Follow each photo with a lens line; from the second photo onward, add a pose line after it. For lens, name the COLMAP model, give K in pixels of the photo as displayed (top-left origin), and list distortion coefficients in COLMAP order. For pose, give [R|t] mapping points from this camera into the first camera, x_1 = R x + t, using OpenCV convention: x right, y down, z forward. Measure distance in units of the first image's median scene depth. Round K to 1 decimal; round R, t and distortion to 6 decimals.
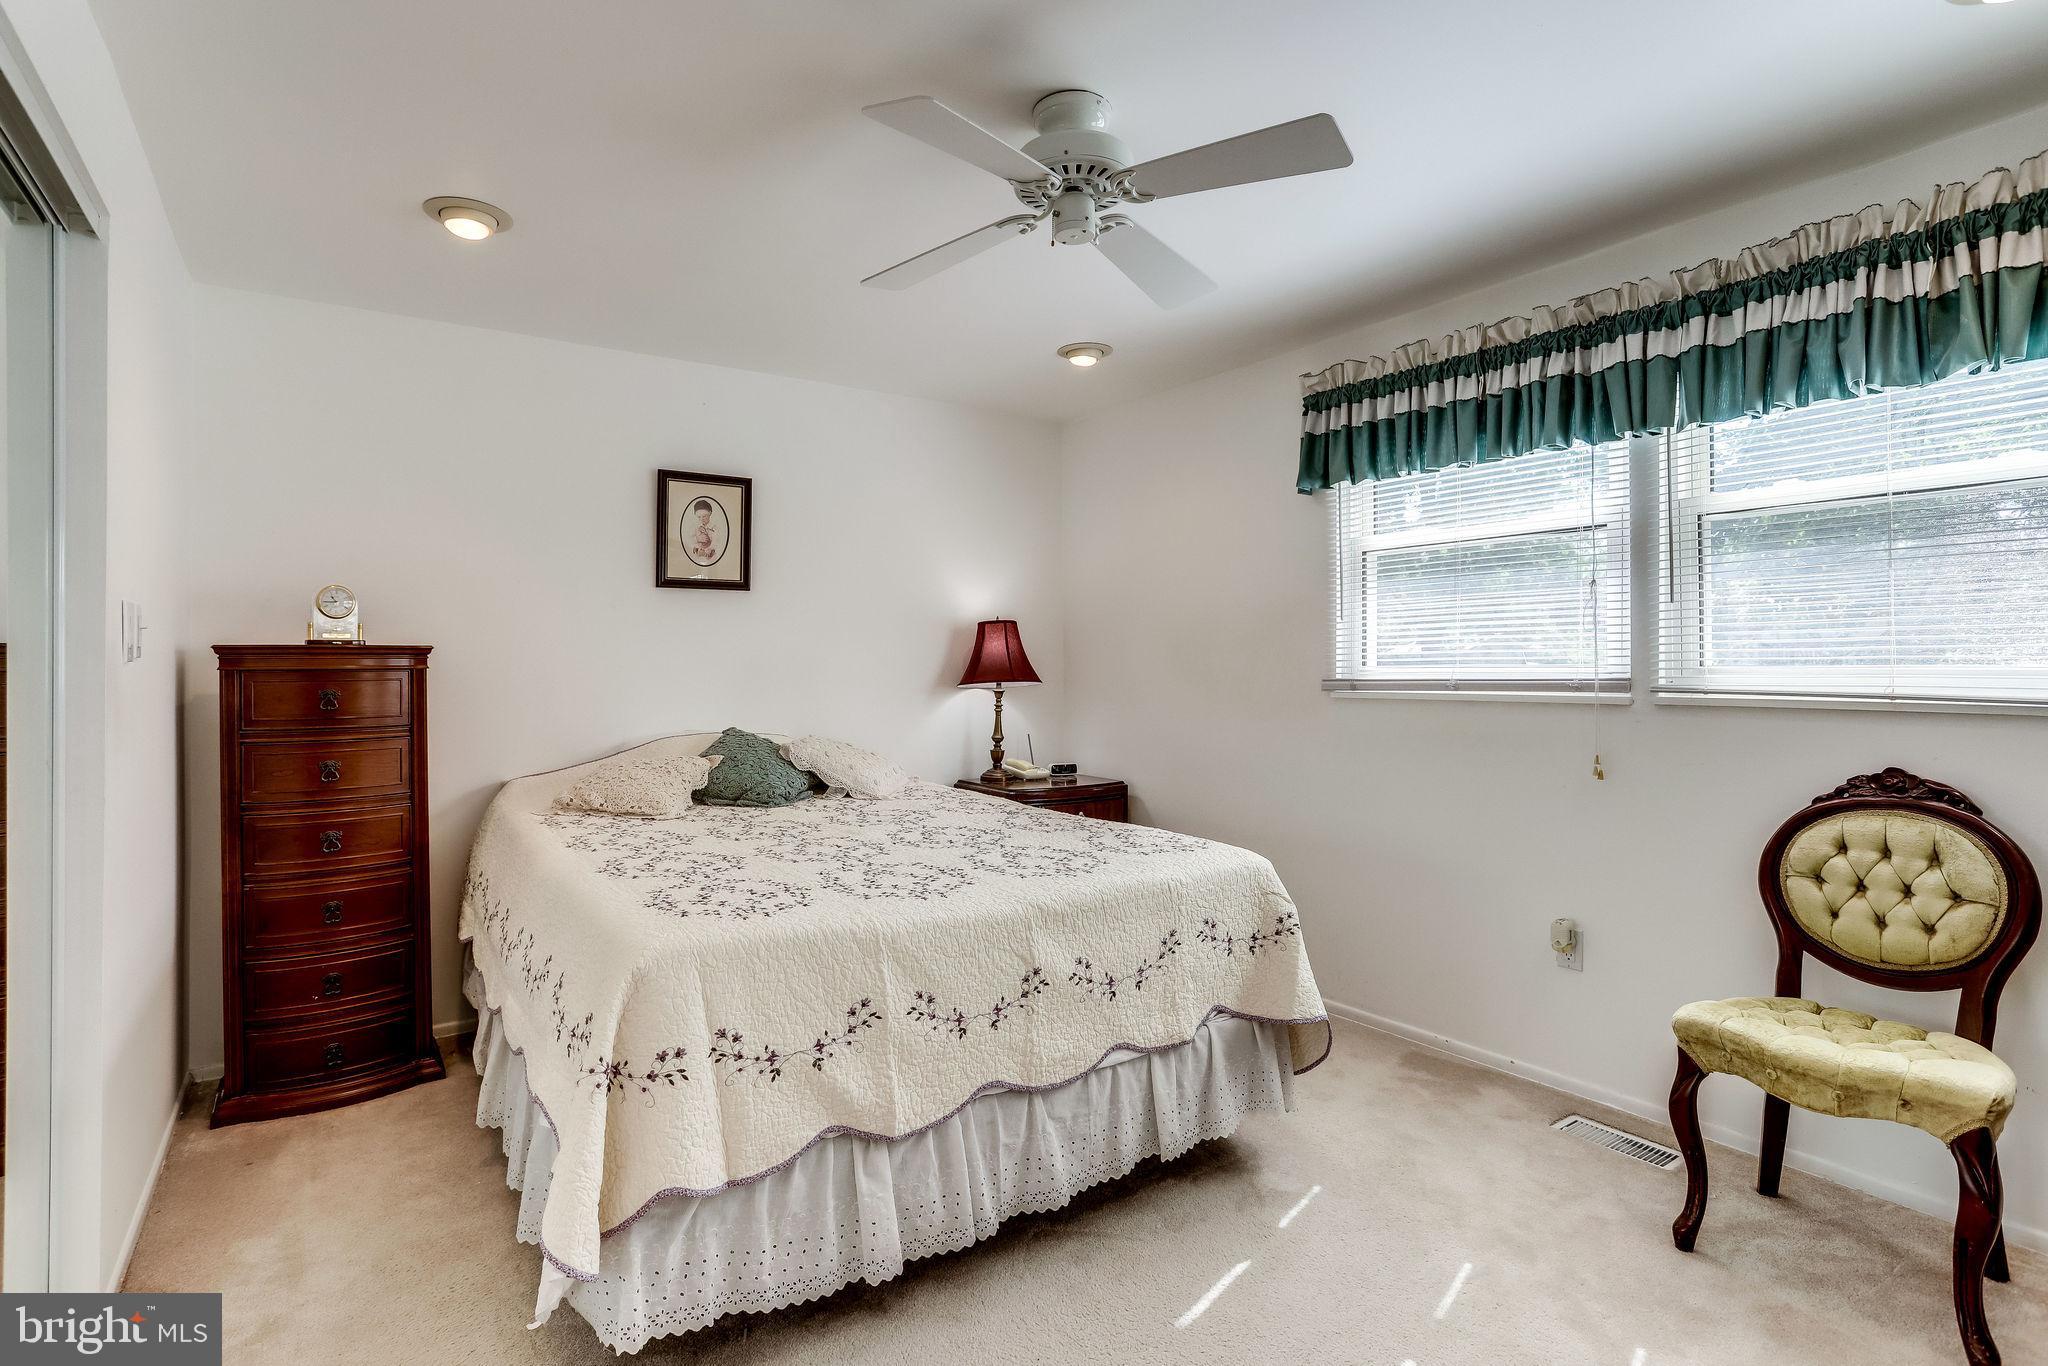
lens RADIAL K [[1005.0, 0, 1034.6], [0, 1005.0, 660.8], [0, 0, 1]] dist [-0.056870, 0.032372]
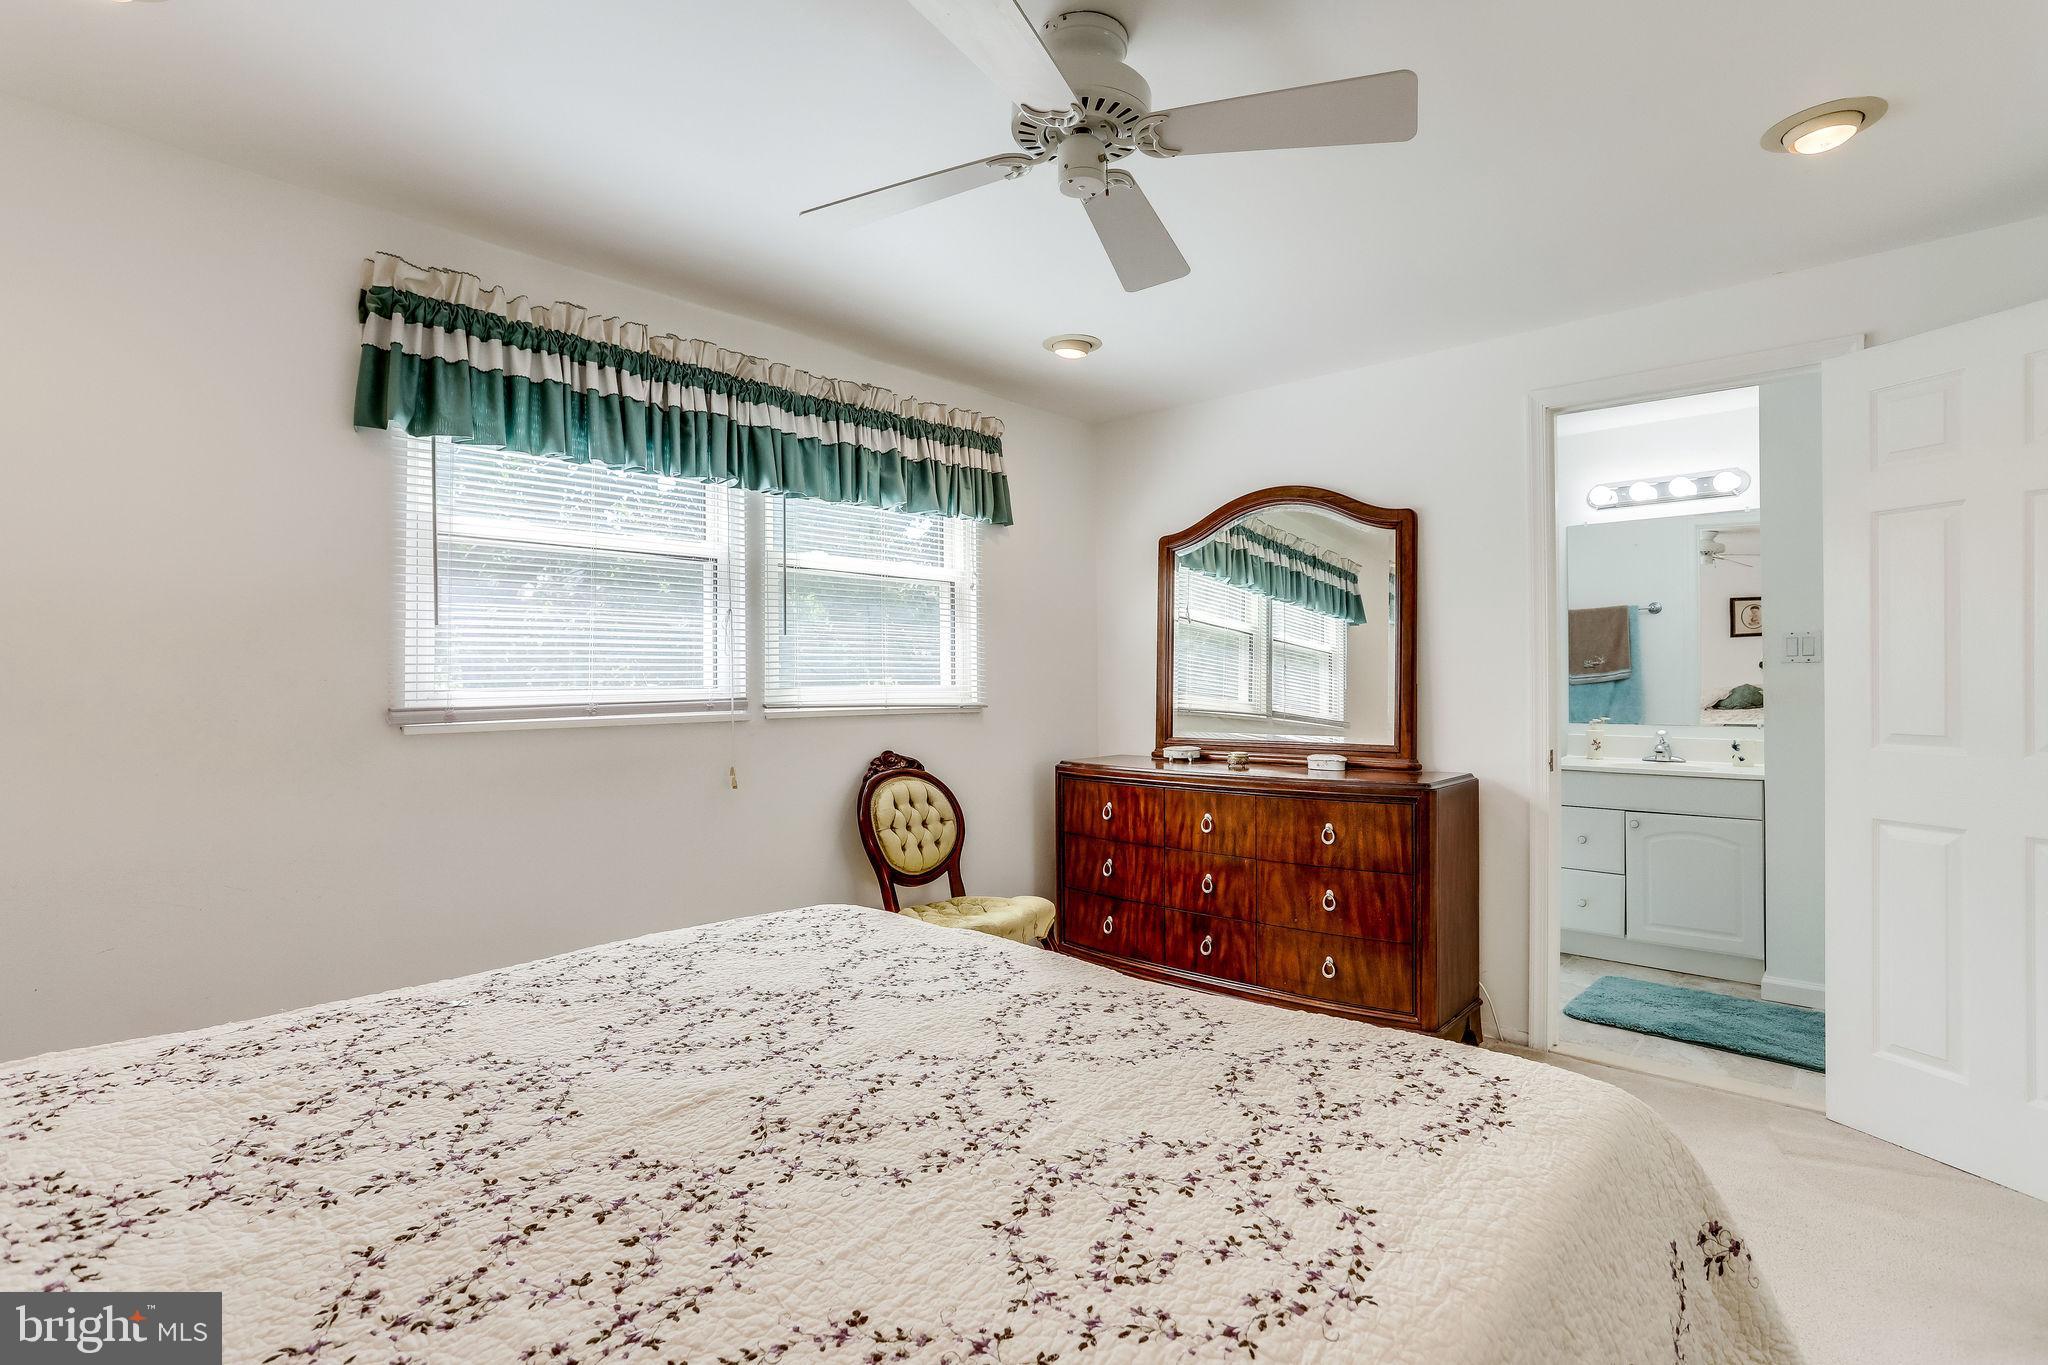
lens RADIAL K [[1005.0, 0, 1034.6], [0, 1005.0, 660.3], [0, 0, 1]] dist [-0.056870, 0.032372]
pose [[-0.235179, 0.024573, 0.971641, -0.588182], [0.003615, 0.999696, -0.024408, 0.003887], [-0.971945, -0.002228, -0.235197, 0.920072]]
